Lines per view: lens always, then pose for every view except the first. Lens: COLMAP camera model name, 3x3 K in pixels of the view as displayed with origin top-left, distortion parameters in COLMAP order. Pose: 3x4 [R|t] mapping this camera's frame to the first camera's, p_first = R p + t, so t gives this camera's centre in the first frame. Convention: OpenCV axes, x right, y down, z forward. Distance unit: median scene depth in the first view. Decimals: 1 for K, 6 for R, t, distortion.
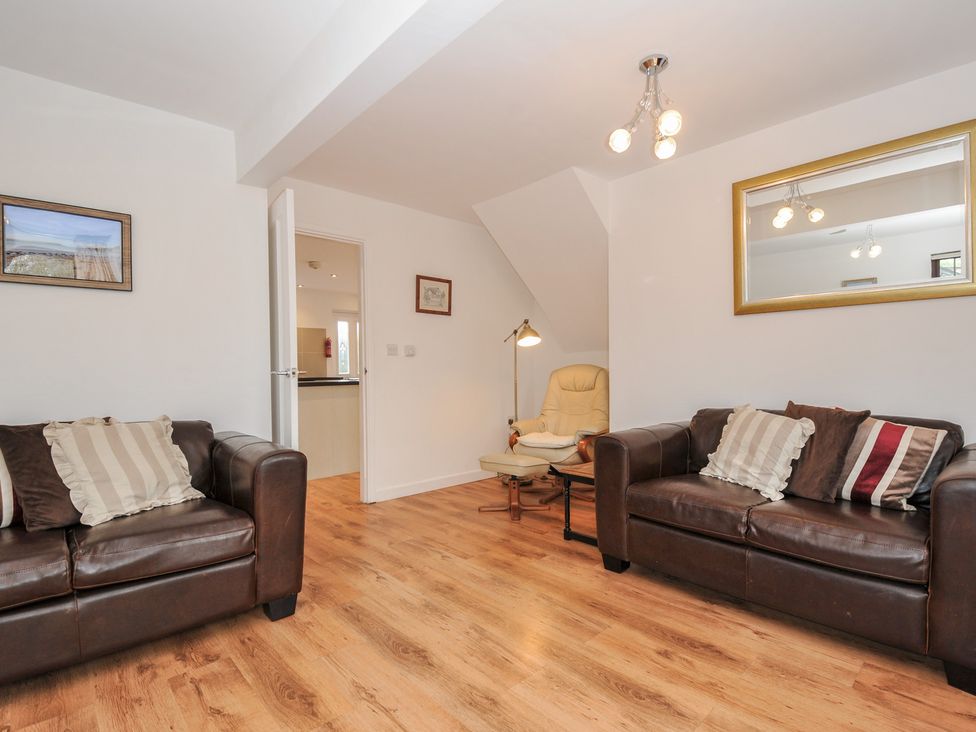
lens RADIAL K [[490.2, 0, 494.4], [0, 490.2, 373.6], [0, 0, 1]] dist [0.001254, -0.004774]
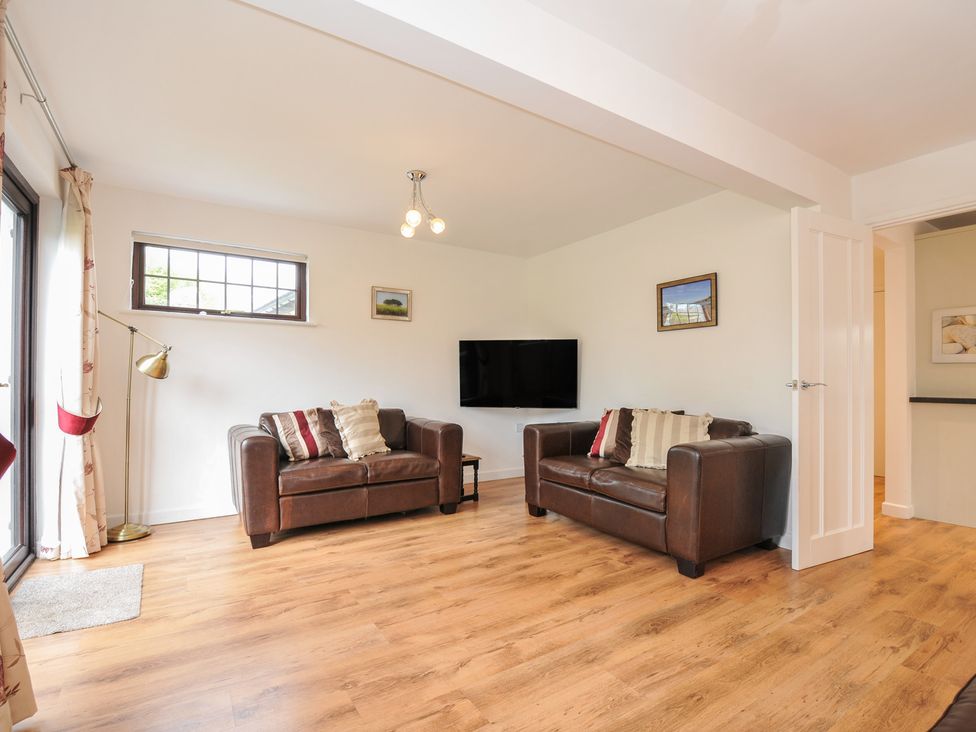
lens RADIAL K [[490.2, 0, 496.6], [0, 490.2, 371.1], [0, 0, 1]] dist [0.001254, -0.004774]
pose [[-0.183079, -0.011160, -0.983035, 1.039334], [-0.009021, 0.999913, -0.009672, -0.019881], [0.983057, 0.007097, -0.183163, 0.843315]]
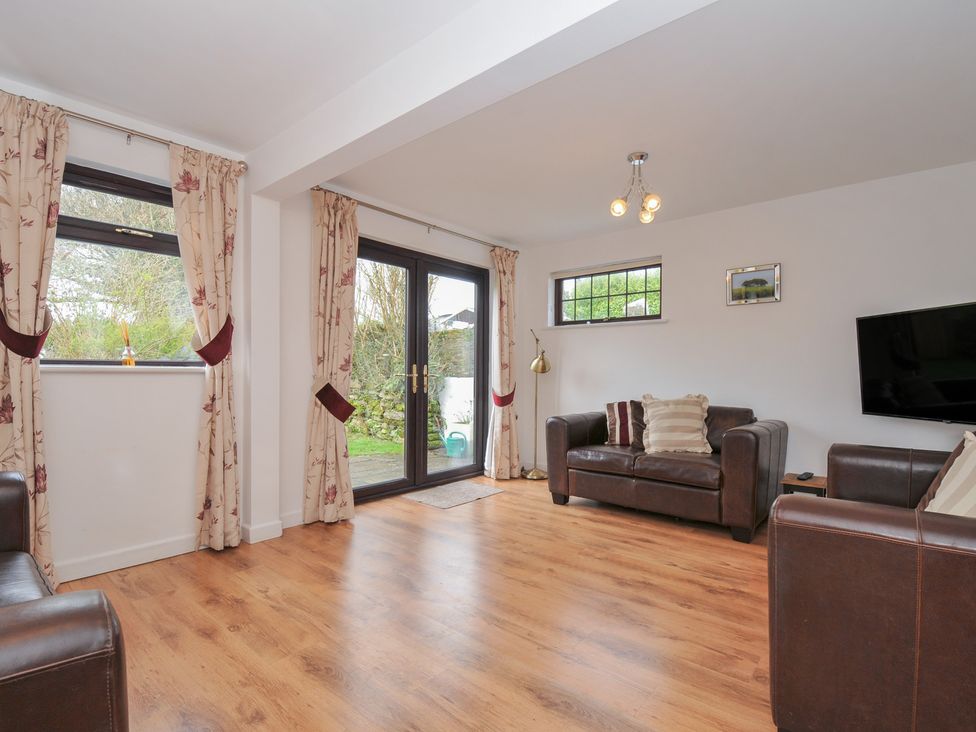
lens RADIAL K [[490.2, 0, 488.1], [0, 490.2, 363.1], [0, 0, 1]] dist [0.001254, -0.004774]
pose [[-0.997156, -0.000332, -0.075370, 0.018803], [0.000666, 0.999912, -0.013221, -0.015899], [0.075367, -0.013233, -0.997068, 1.856581]]
